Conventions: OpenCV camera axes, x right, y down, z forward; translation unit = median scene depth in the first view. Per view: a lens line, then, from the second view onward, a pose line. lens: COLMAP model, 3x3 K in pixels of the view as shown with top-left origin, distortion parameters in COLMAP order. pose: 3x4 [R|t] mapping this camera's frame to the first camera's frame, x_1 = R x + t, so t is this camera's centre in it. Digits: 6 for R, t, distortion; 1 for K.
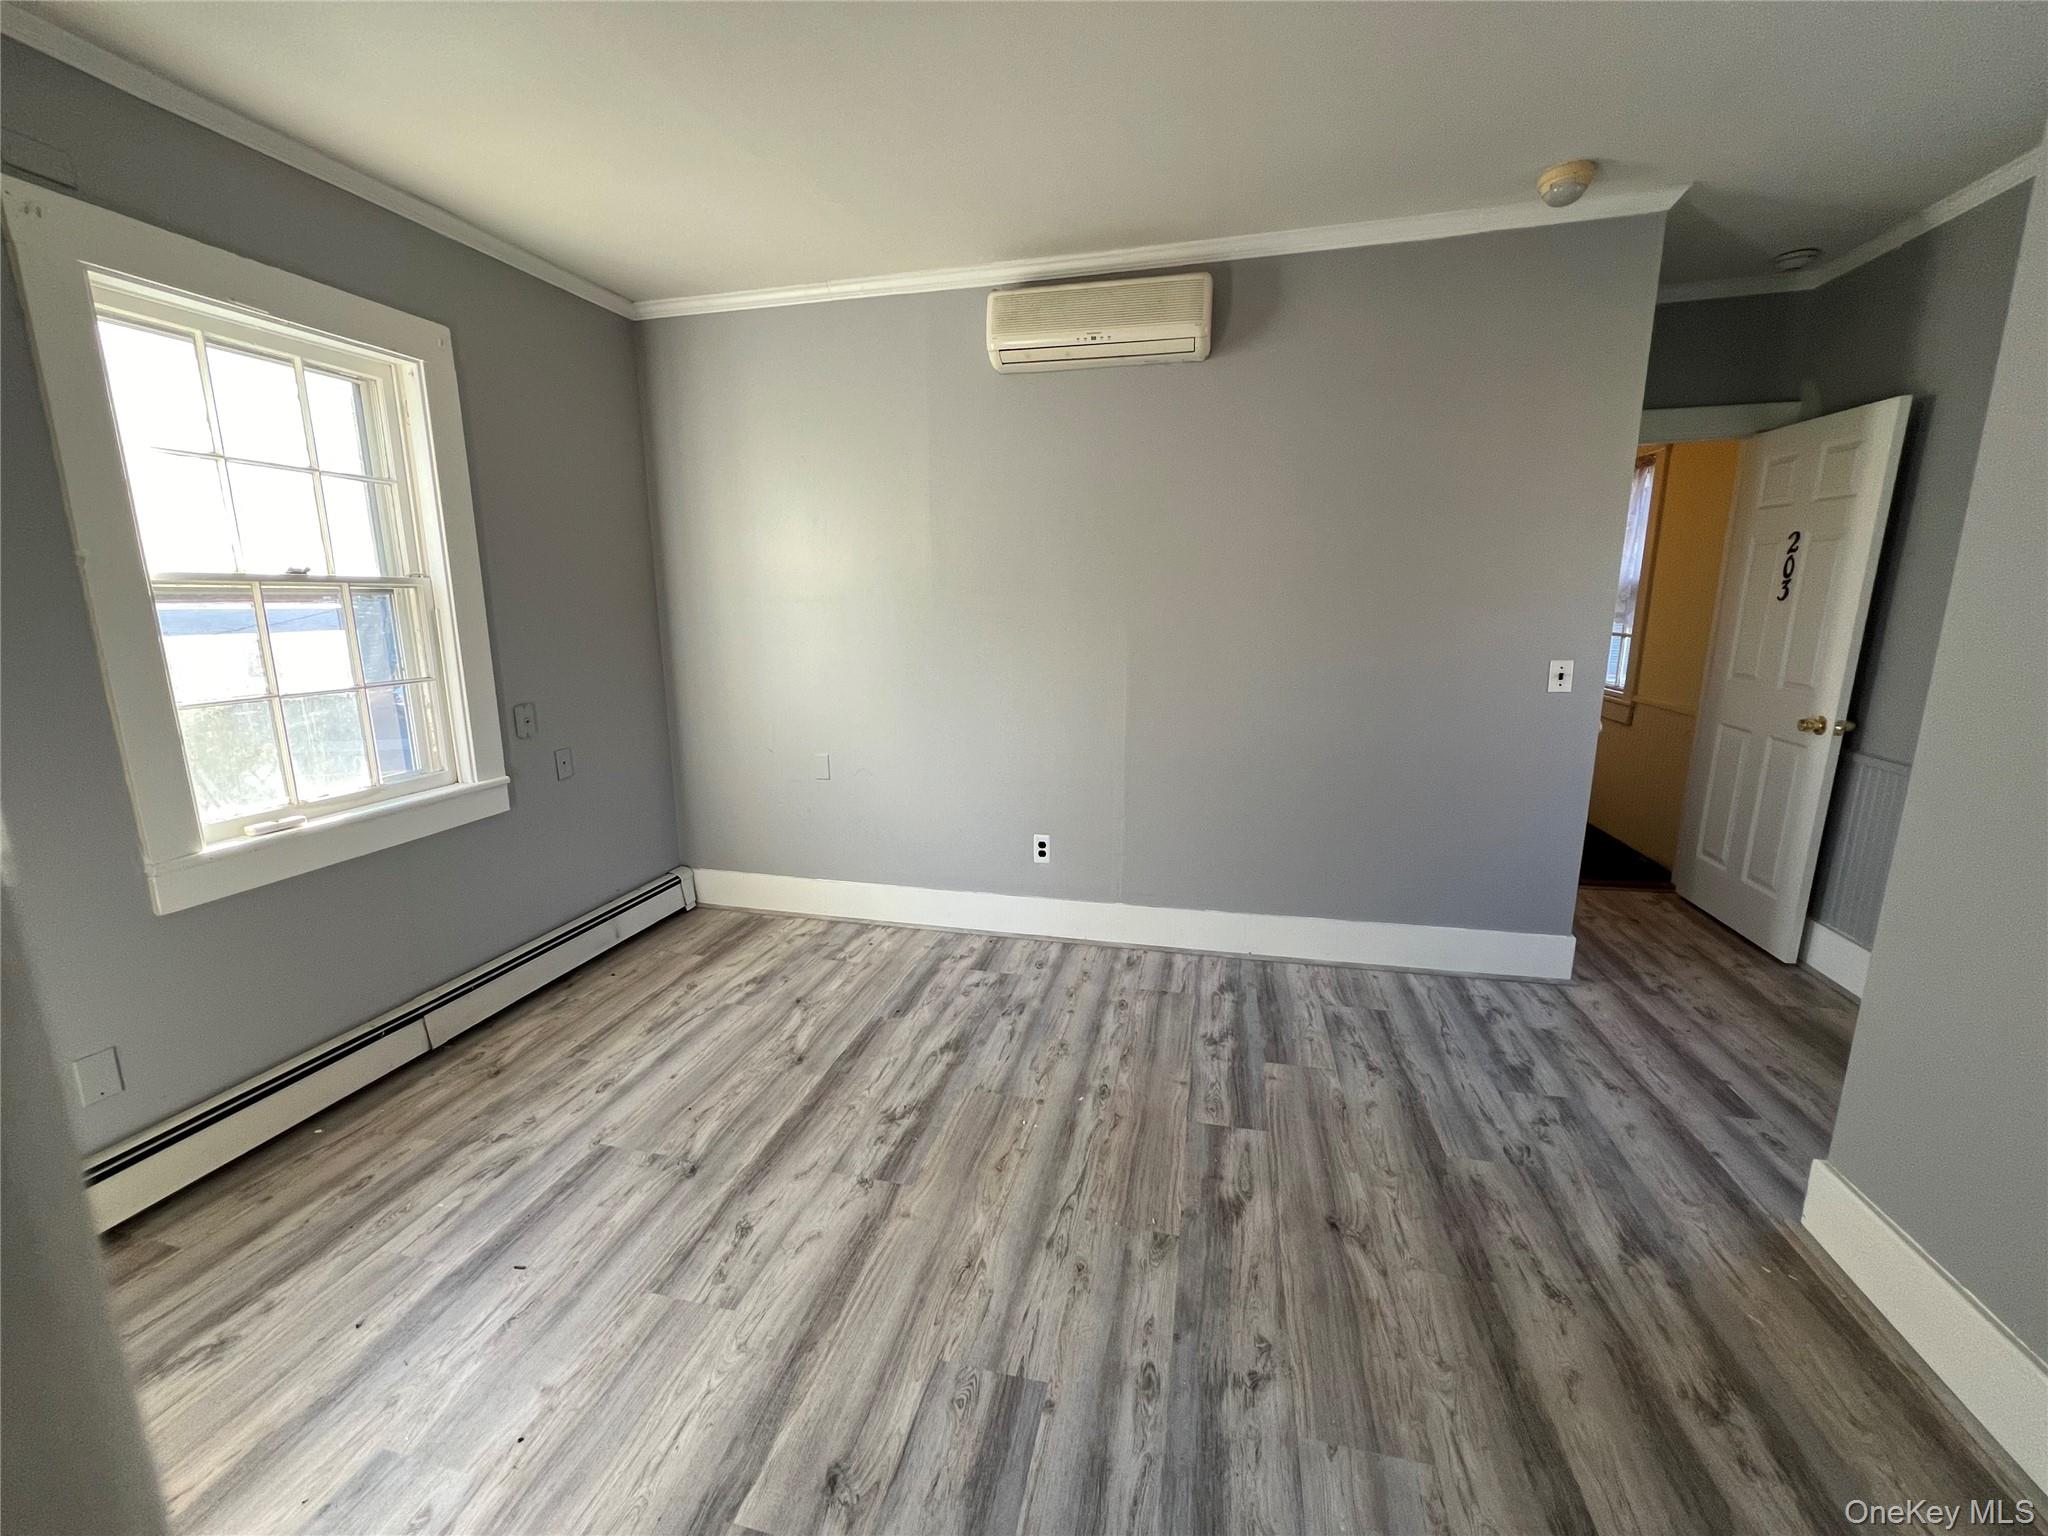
lens RADIAL K [[821.6, 0, 1020.4], [0, 821.6, 767.3], [0, 0, 1]] dist [-0.000543, -0.000154]
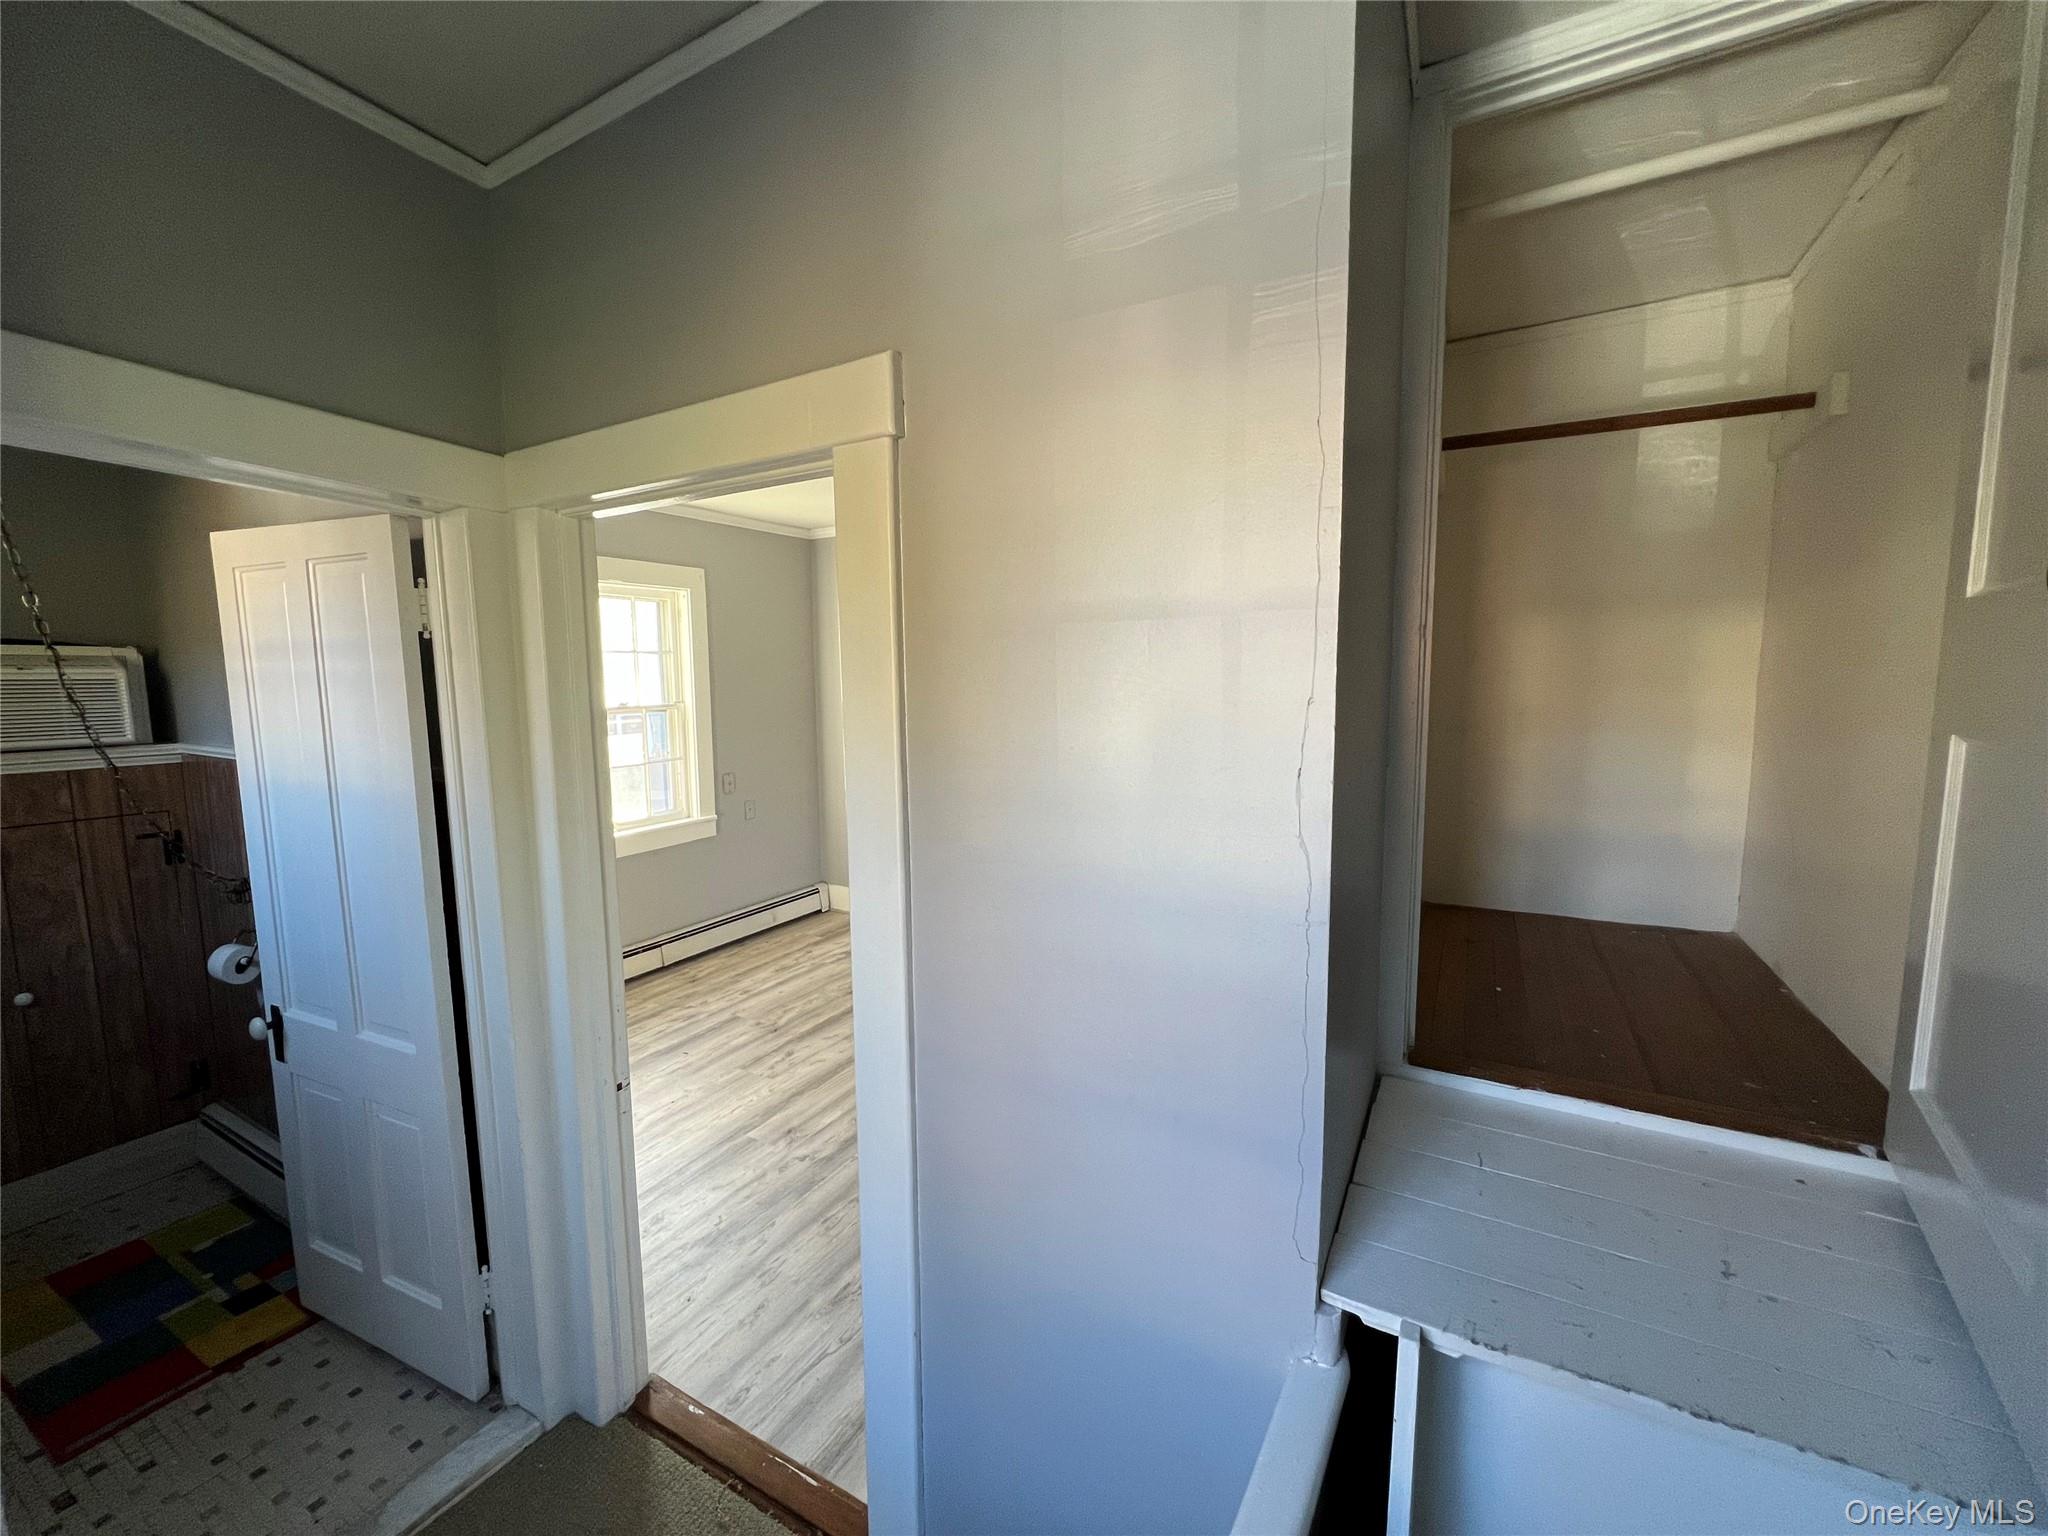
lens RADIAL K [[821.6, 0, 1023.5], [0, 821.6, 770.6], [0, 0, 1]] dist [-0.000543, -0.000154]
pose [[0.965857, 0.028855, -0.257464, 0.550861], [-0.049444, 0.996043, -0.073854, 0.016372], [0.254314, 0.084063, 0.963461, -0.632090]]
